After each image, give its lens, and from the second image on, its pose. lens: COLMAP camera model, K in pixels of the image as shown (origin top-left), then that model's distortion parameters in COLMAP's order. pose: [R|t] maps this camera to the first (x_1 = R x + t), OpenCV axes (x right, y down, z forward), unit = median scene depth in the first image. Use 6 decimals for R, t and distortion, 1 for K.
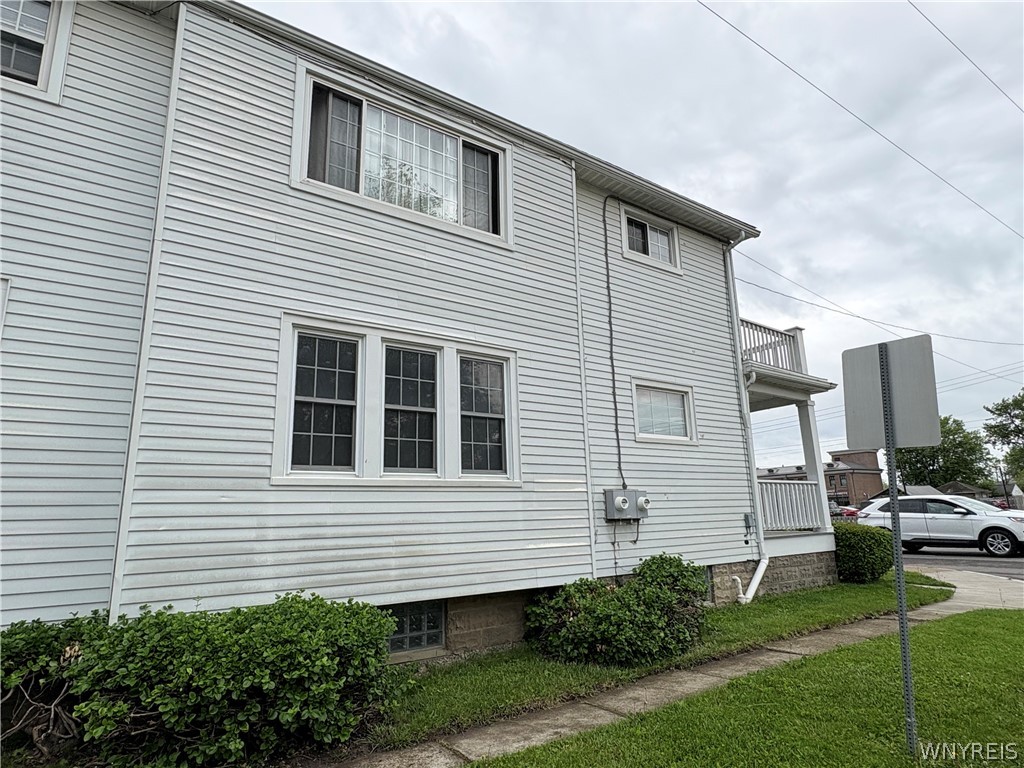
lens RADIAL K [[593.6, 0, 512.0], [0, 593.6, 384.0], [0, 0, 1]] dist [-0.018154, 0.000890]
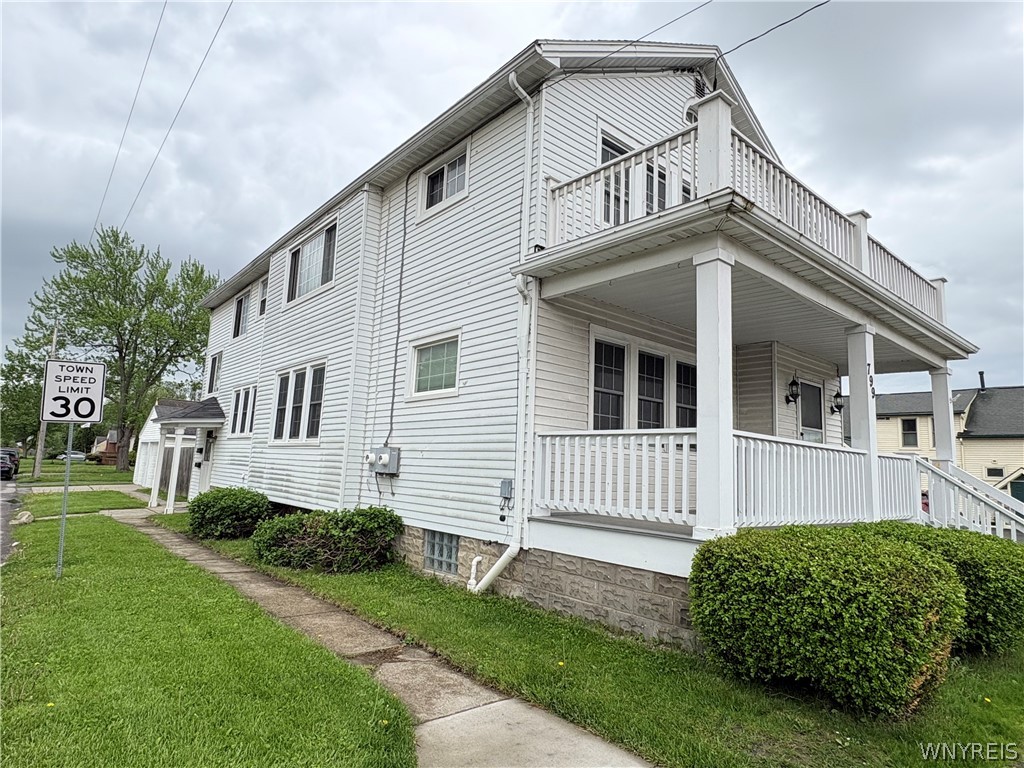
lens RADIAL K [[593.6, 0, 512.0], [0, 593.6, 384.0], [0, 0, 1]] dist [-0.018154, 0.000890]
pose [[0.085826, -0.114455, -0.989714, 1.154725], [0.171056, 0.980322, -0.098535, 0.182610], [0.981516, -0.160840, 0.103716, 0.977172]]
